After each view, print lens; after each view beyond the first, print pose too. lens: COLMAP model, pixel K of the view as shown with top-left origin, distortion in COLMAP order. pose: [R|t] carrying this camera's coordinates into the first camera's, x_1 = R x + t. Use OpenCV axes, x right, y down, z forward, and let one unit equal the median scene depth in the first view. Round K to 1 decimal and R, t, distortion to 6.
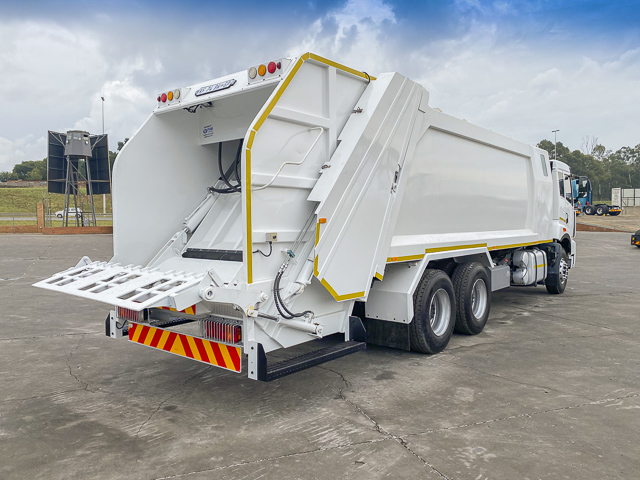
lens RADIAL K [[494.7, 0, 319.3], [0, 494.7, 233.2], [0, 0, 1]] dist [0.016312, -0.009632]
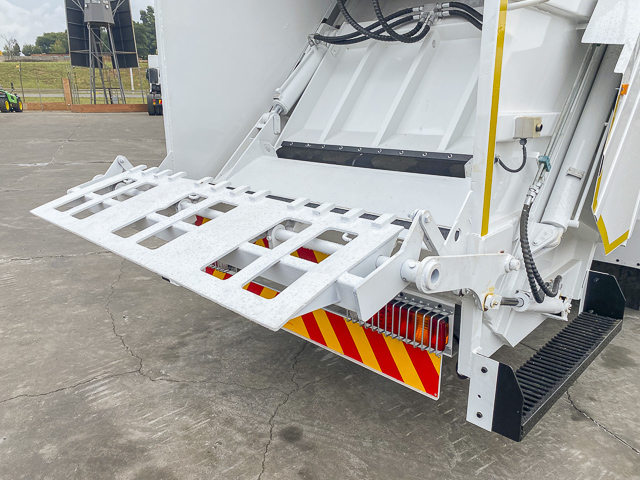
lens RADIAL K [[494.7, 0, 319.3], [0, 494.7, 233.2], [0, 0, 1]] dist [0.016312, -0.009632]
pose [[0.998153, 0.019581, -0.057505, -0.190042], [-0.005426, 0.971579, 0.236655, -0.003422], [0.060505, -0.235906, 0.969890, 0.401093]]
